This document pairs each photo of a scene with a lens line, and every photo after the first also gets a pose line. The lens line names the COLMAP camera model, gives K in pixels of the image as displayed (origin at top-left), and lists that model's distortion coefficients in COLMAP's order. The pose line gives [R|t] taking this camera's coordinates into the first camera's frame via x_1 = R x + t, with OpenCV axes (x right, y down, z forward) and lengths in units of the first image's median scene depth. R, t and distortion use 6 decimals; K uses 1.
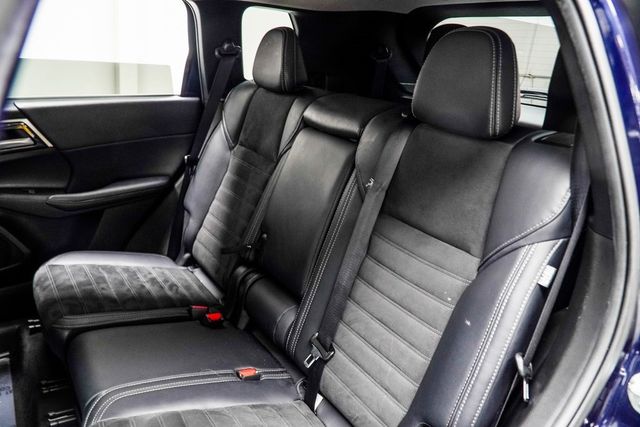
lens RADIAL K [[494.8, 0, 318.8], [0, 494.8, 215.1], [0, 0, 1]] dist [-0.000321, -0.014743]
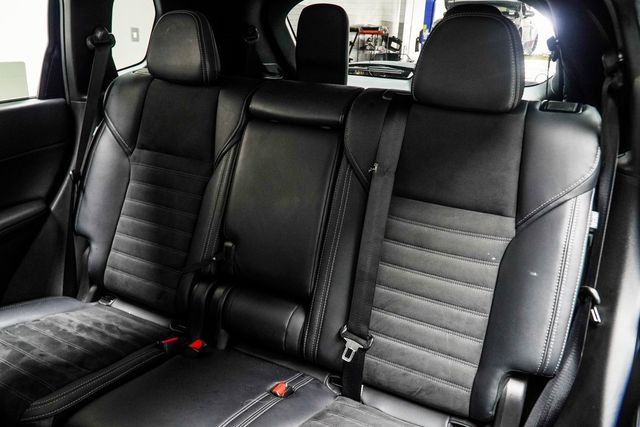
lens RADIAL K [[494.8, 0, 319.5], [0, 494.8, 211.3], [0, 0, 1]] dist [-0.000321, -0.014743]
pose [[0.878026, -0.194364, 0.437372, -0.357543], [0.175939, 0.980920, 0.082713, -0.063602], [-0.445103, 0.004327, 0.895469, 0.108572]]
